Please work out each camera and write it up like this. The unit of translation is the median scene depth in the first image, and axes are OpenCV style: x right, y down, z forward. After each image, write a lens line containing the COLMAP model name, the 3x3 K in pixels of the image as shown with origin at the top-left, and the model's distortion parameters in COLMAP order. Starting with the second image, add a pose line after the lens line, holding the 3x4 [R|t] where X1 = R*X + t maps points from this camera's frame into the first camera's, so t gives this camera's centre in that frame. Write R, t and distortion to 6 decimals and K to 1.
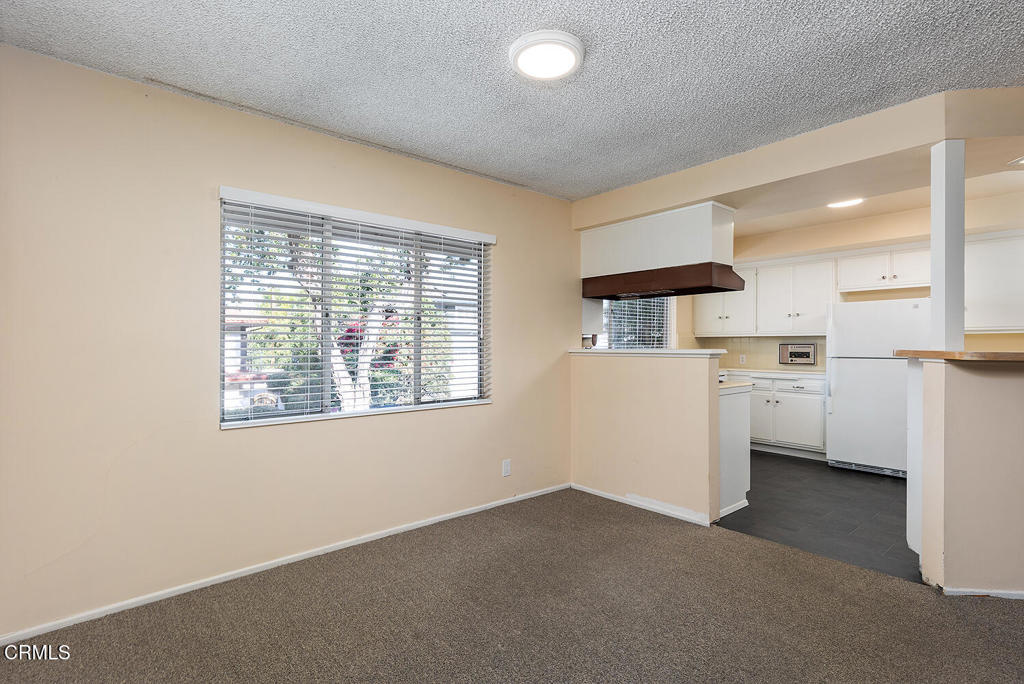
lens RADIAL K [[485.1, 0, 504.2], [0, 485.1, 344.9], [0, 0, 1]] dist [-0.014467, 0.000350]
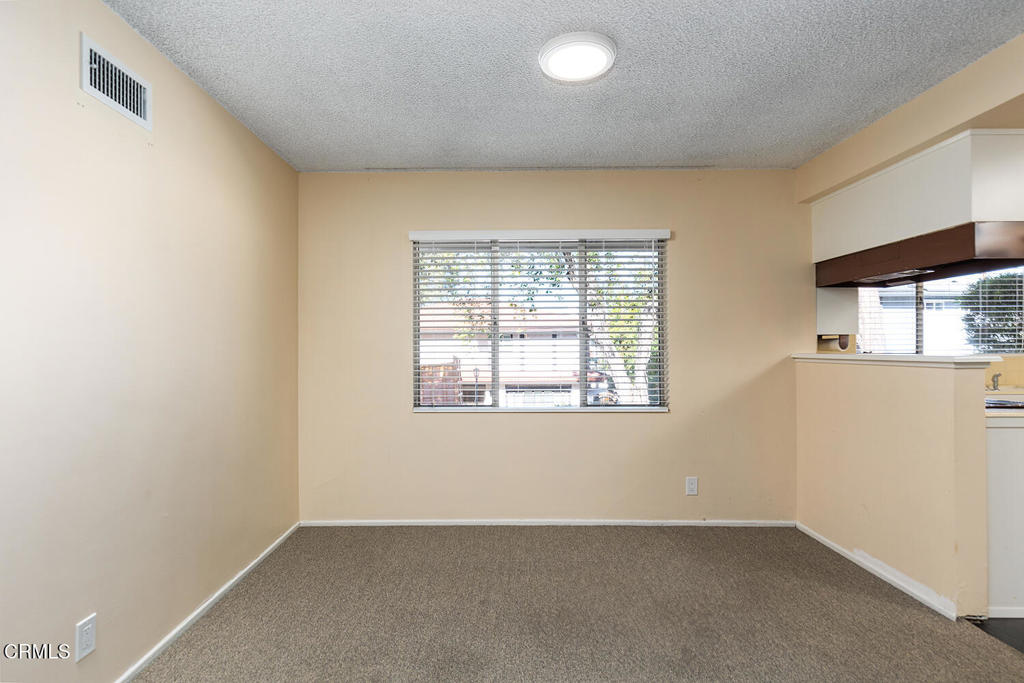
lens RADIAL K [[515.4, 0, 514.5], [0, 515.4, 348.2], [0, 0, 1]] dist [-0.027187, 0.000599]
pose [[0.750577, -0.001474, -0.660781, 0.410108], [0.002598, 0.999996, 0.000720, -0.002394], [0.660778, -0.002257, 0.750578, 0.077556]]
